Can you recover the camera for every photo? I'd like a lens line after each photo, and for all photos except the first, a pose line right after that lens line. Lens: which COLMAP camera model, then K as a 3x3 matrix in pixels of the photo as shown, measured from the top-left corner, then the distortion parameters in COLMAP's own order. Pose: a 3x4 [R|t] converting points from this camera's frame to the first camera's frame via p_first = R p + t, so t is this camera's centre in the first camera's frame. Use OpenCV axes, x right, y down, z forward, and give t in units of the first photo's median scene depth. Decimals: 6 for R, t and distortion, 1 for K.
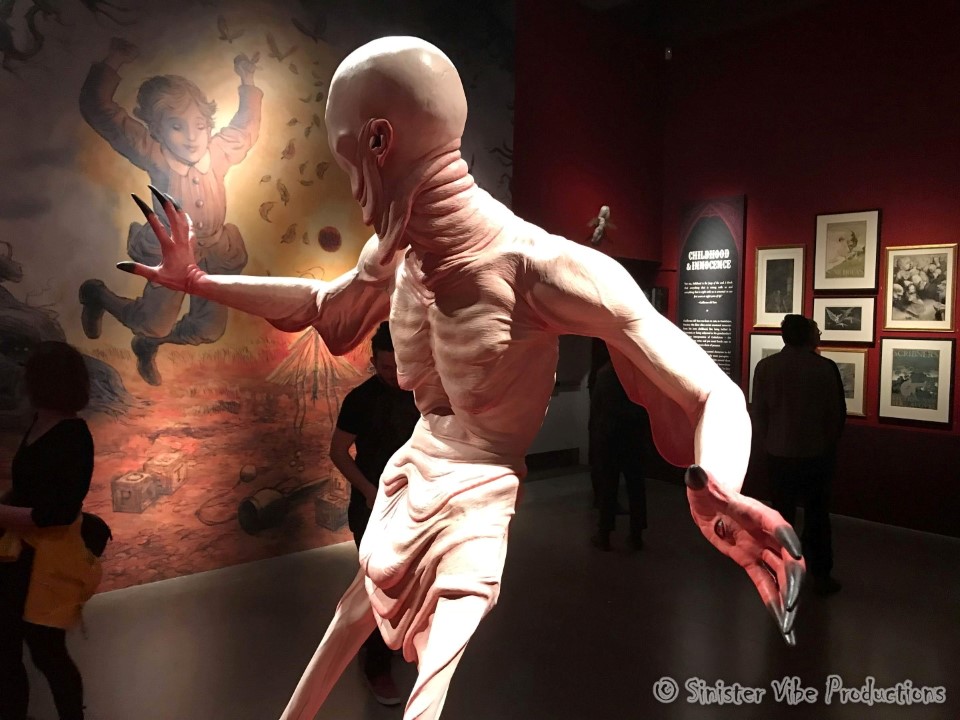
lens RADIAL K [[823.3, 0, 480.0], [0, 823.3, 360.0], [0, 0, 1]] dist [0.083521, -0.197201]
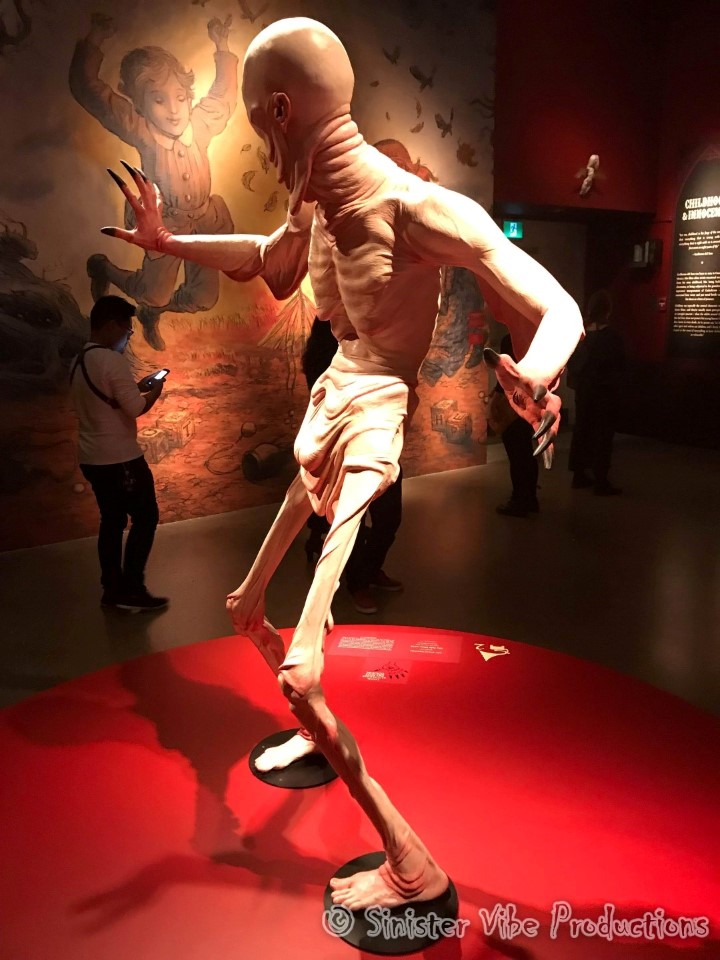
lens RADIAL K [[782.6, 0, 360.0], [0, 782.6, 480.0], [0, 0, 1]] dist [0.018245, -0.005106]
pose [[0.990916, -0.005709, -0.134359, 0.095265], [0.031817, 0.980686, 0.192985, 0.035525], [0.130662, -0.195506, 0.971959, -0.152078]]
